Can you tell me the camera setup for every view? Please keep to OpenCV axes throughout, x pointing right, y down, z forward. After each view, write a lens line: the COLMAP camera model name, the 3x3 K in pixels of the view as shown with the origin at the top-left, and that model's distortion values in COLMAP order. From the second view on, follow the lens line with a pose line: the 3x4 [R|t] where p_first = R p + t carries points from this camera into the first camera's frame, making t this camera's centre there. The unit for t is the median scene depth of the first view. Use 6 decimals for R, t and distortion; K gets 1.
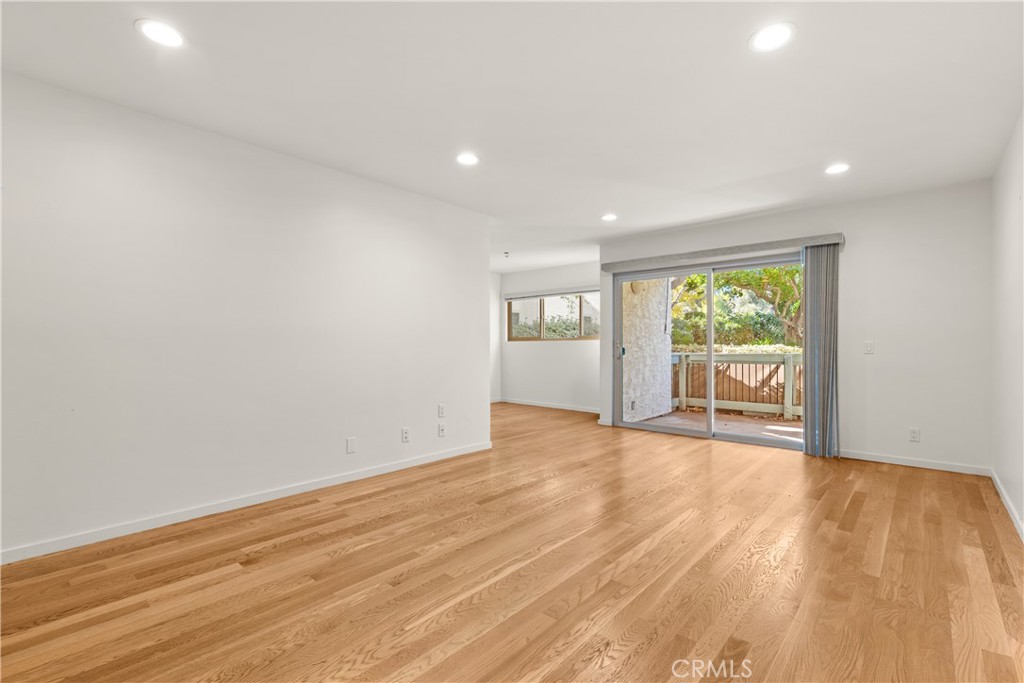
lens RADIAL K [[463.4, 0, 519.8], [0, 463.4, 342.3], [0, 0, 1]] dist [0.005827, -0.000884]
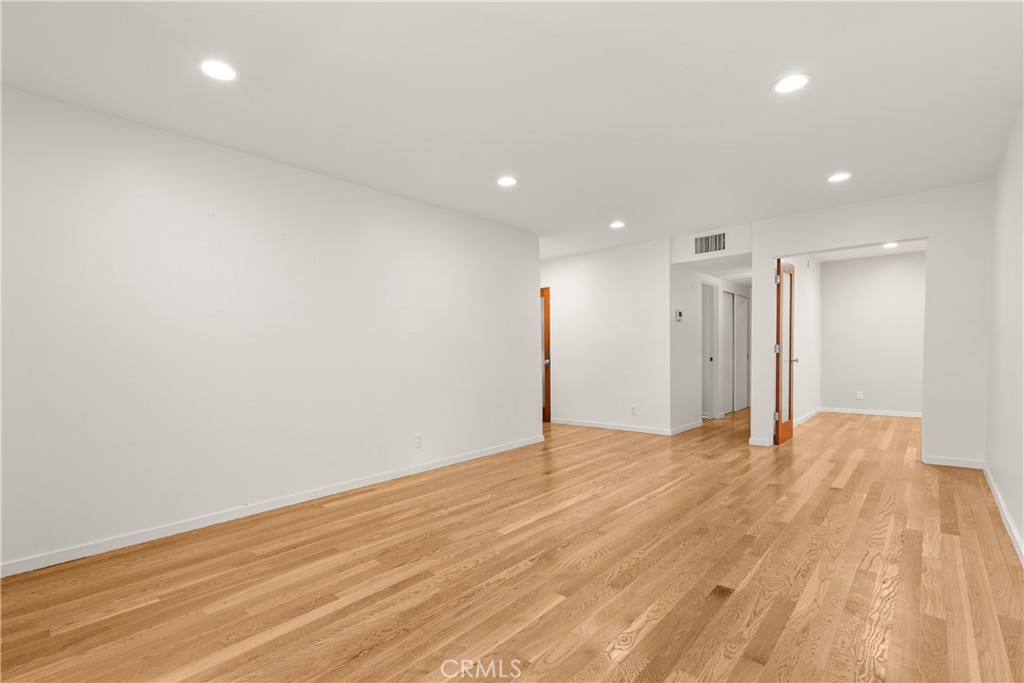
lens RADIAL K [[463.4, 0, 509.3], [0, 463.4, 347.7], [0, 0, 1]] dist [0.005827, -0.000884]
pose [[-0.999813, 0.014427, 0.012884, 0.344633], [0.014260, 0.999815, -0.012946, 0.011729], [-0.013068, -0.012760, -0.999833, 1.909779]]
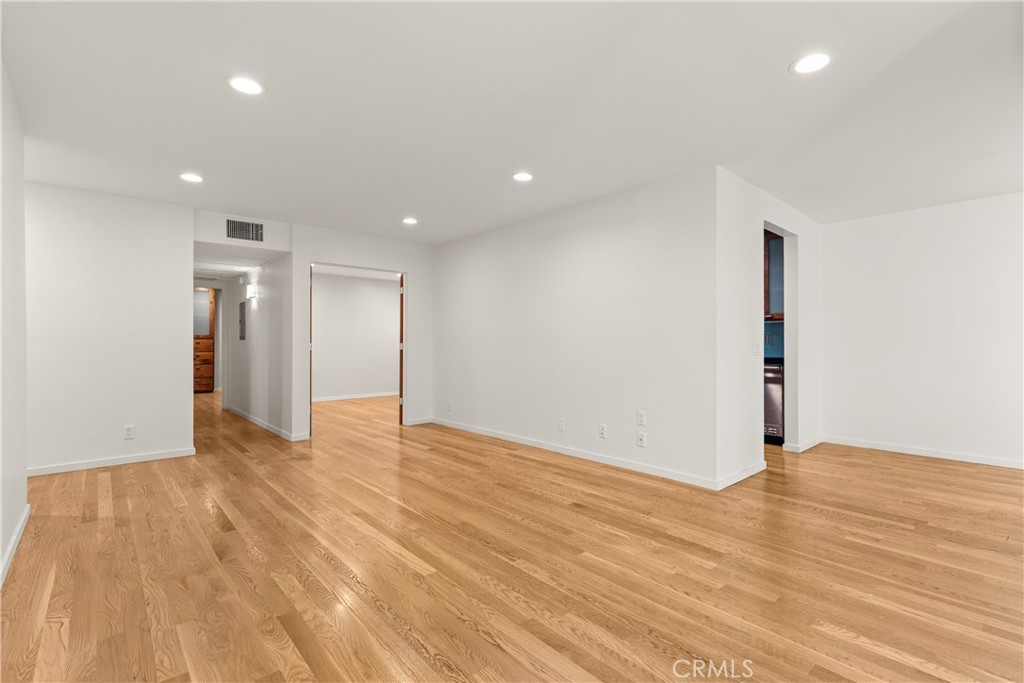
lens RADIAL K [[463.4, 0, 503.8], [0, 463.4, 344.2], [0, 0, 1]] dist [0.005827, -0.000884]
pose [[-0.137834, -0.000350, -0.990455, 1.087080], [0.005926, 0.999982, -0.001178, 0.002927], [0.990438, -0.006032, -0.137829, 1.216721]]
